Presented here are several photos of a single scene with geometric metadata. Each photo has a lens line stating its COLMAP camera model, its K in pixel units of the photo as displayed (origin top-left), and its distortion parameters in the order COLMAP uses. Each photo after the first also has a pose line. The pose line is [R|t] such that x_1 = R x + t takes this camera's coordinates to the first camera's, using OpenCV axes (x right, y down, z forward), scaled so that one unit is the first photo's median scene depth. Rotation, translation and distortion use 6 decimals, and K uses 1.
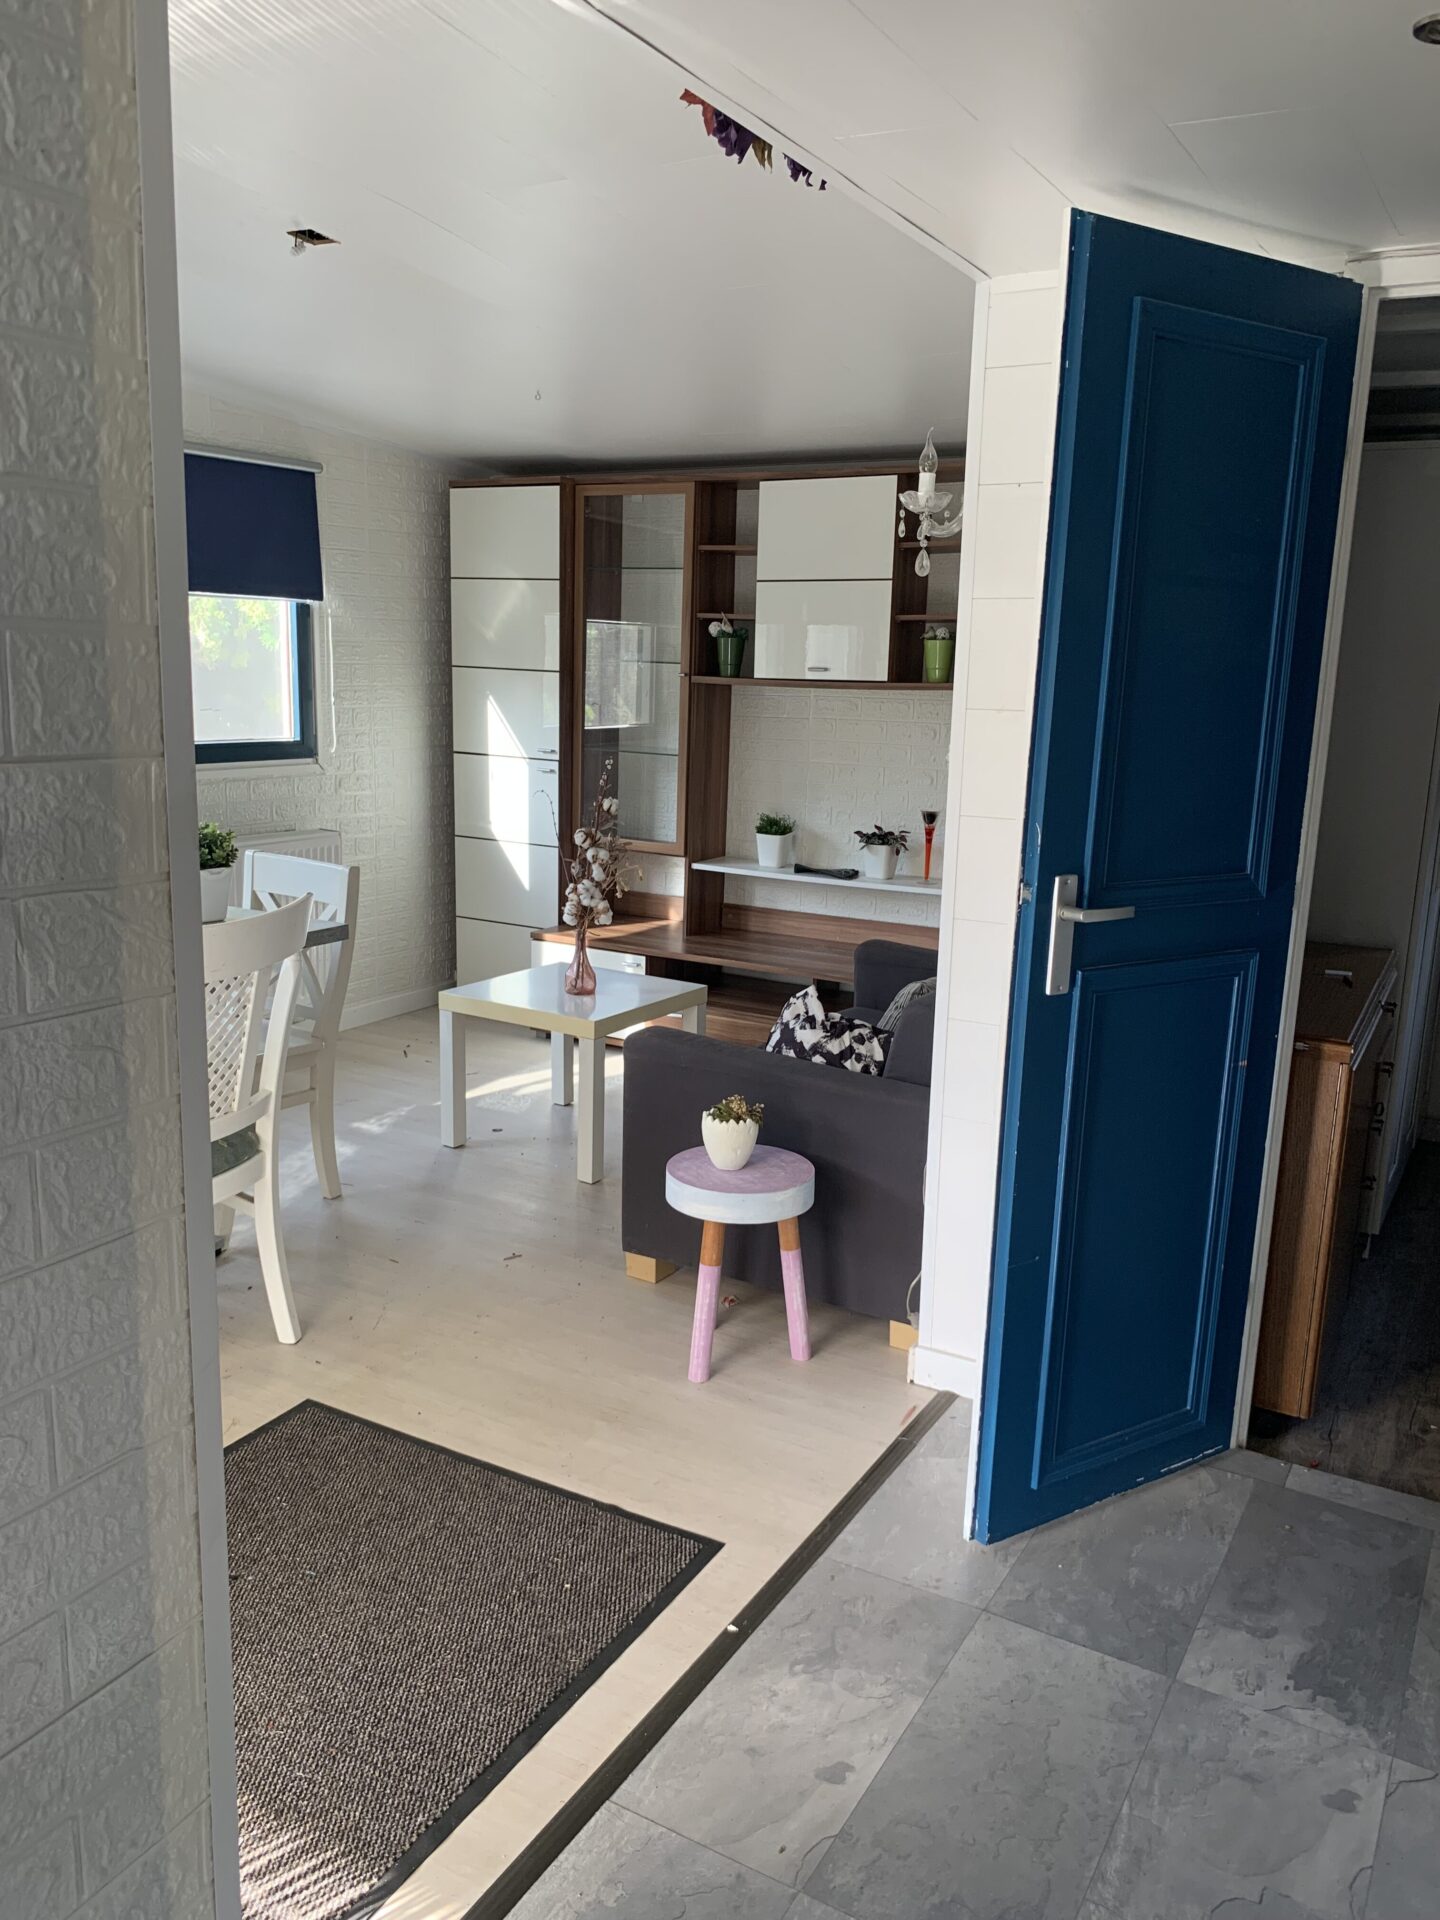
lens RADIAL K [[1479.9, 0, 718.2], [0, 1479.9, 956.3], [0, 0, 1]] dist [0.006464, -0.009679]
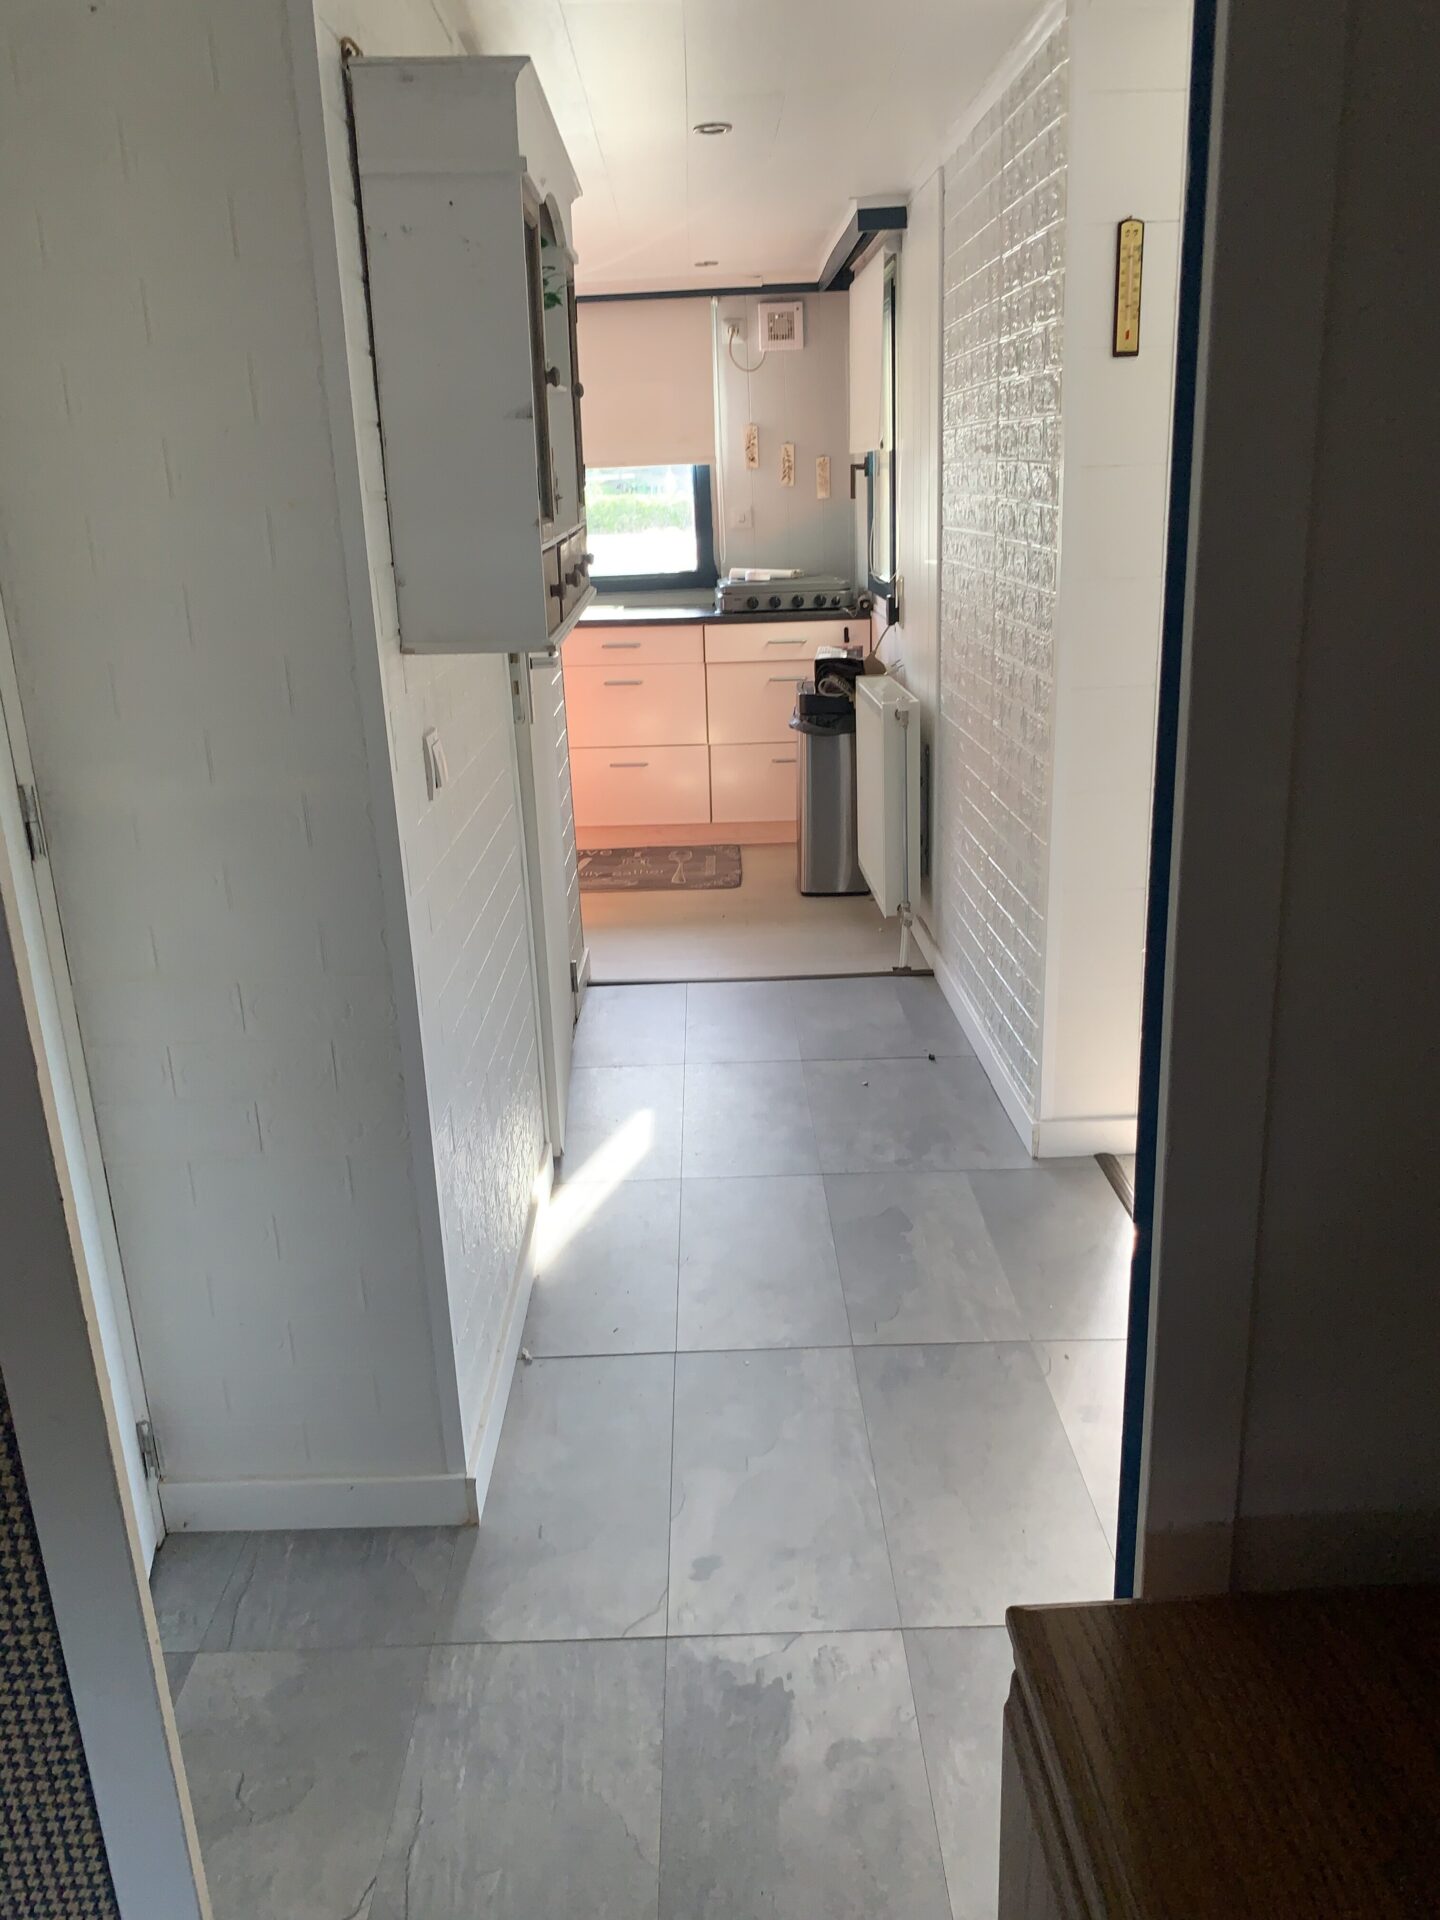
lens RADIAL K [[1479.9, 0, 718.2], [0, 1479.9, 956.3], [0, 0, 1]] dist [0.006464, -0.009679]
pose [[-0.861876, 0.156935, -0.482224, 0.588633], [-0.091443, 0.887229, 0.452175, -0.183519], [0.498806, 0.433815, -0.750332, 1.113450]]
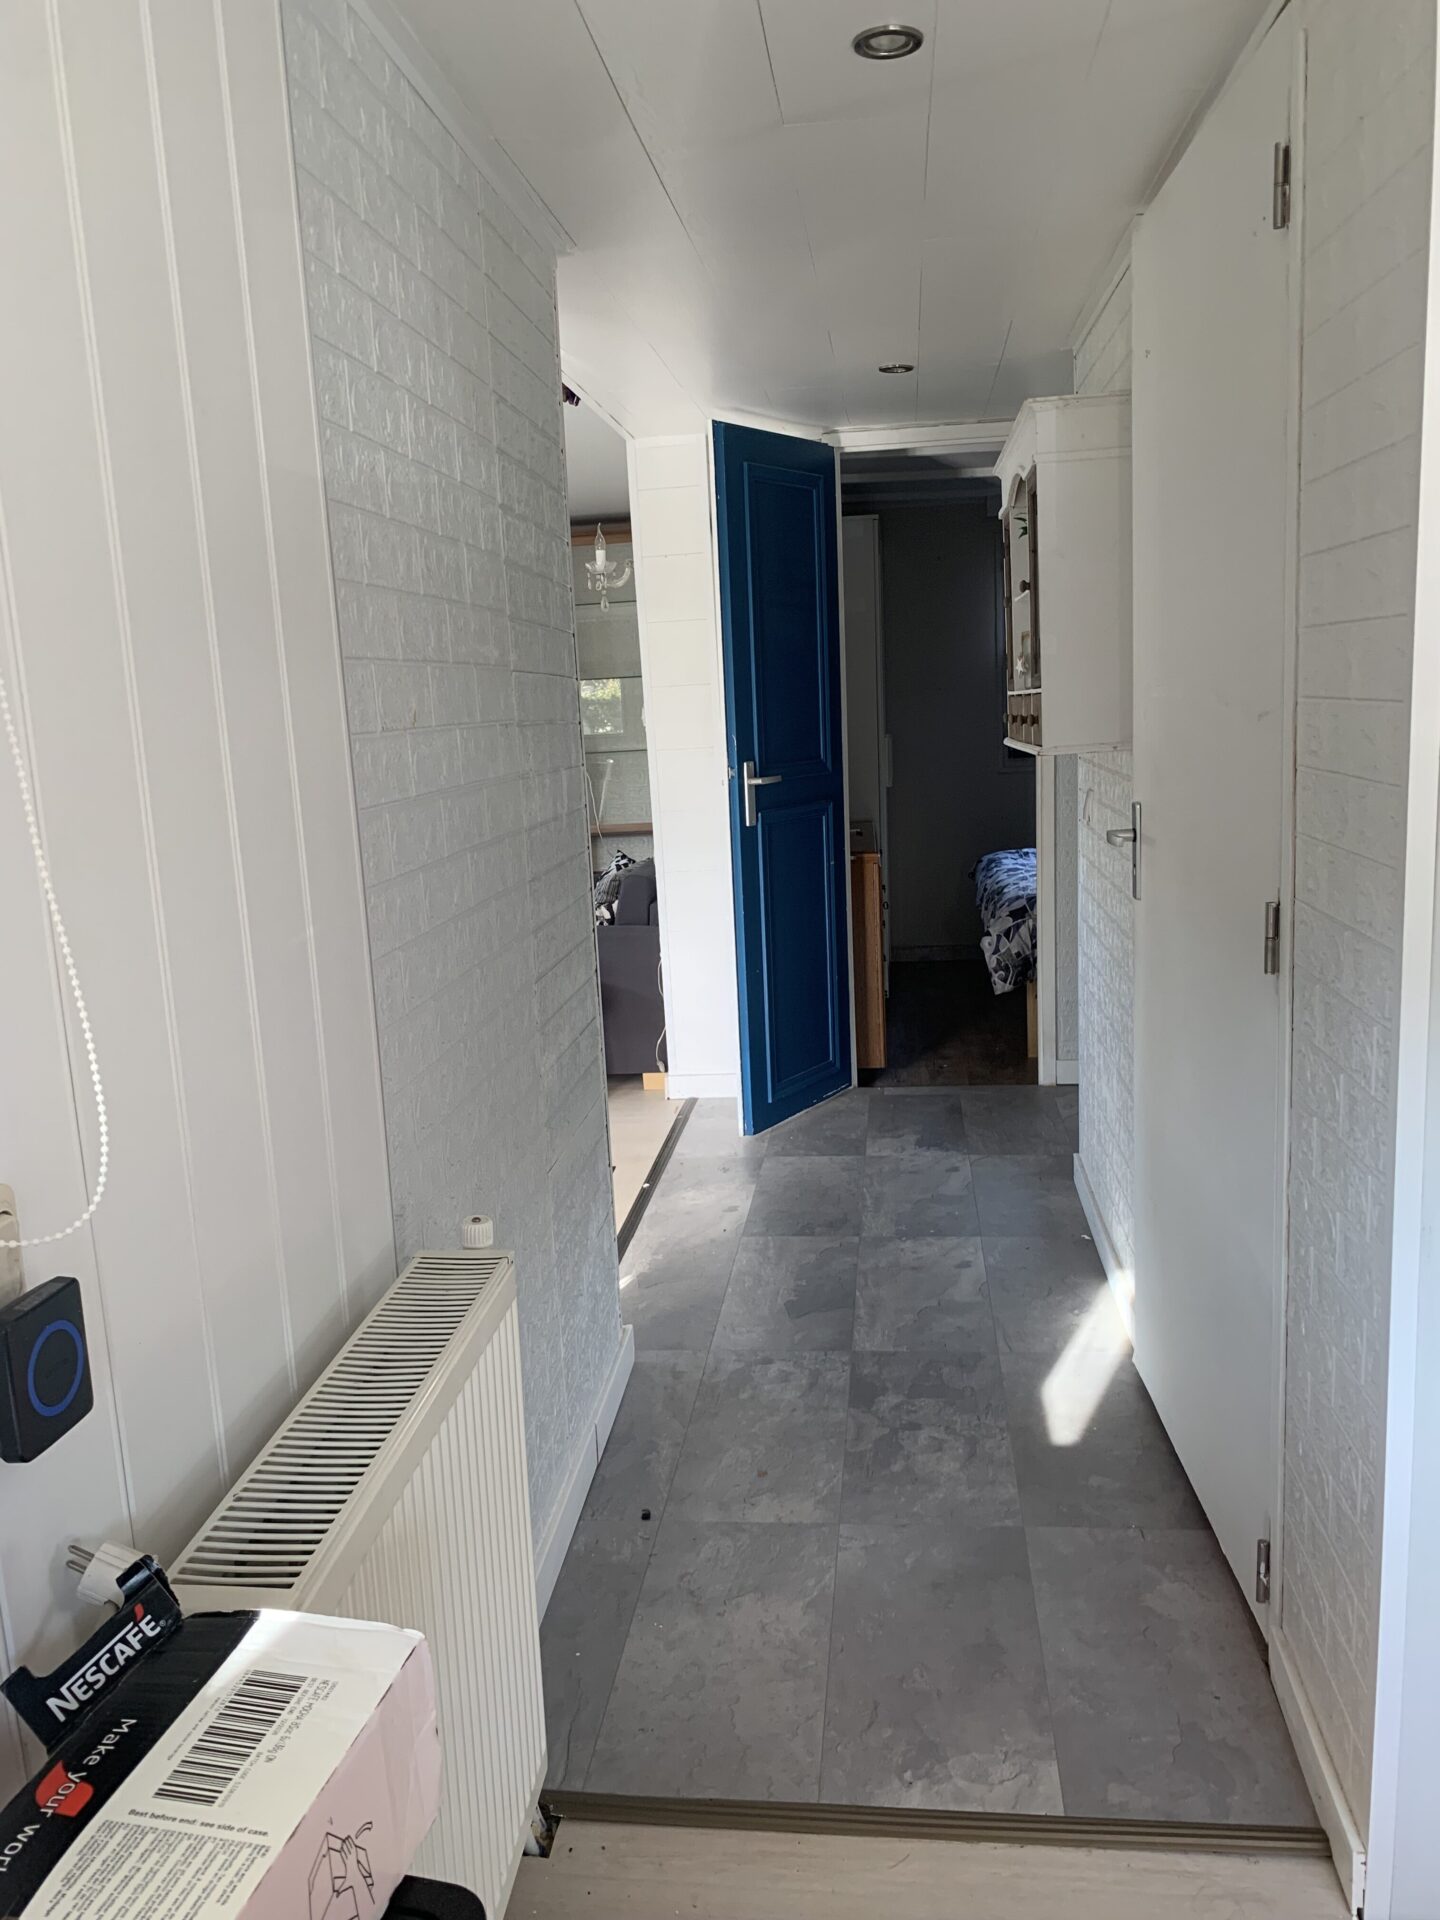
lens RADIAL K [[1426.3, 0, 720.0], [0, 1426.3, 960.0], [0, 0, 1]] dist [0.079678, -0.001703]
pose [[0.918450, -0.147083, 0.367173, -0.416953], [0.155758, 0.987777, 0.006071, 0.147218], [-0.363578, 0.051614, 0.930133, -0.562118]]
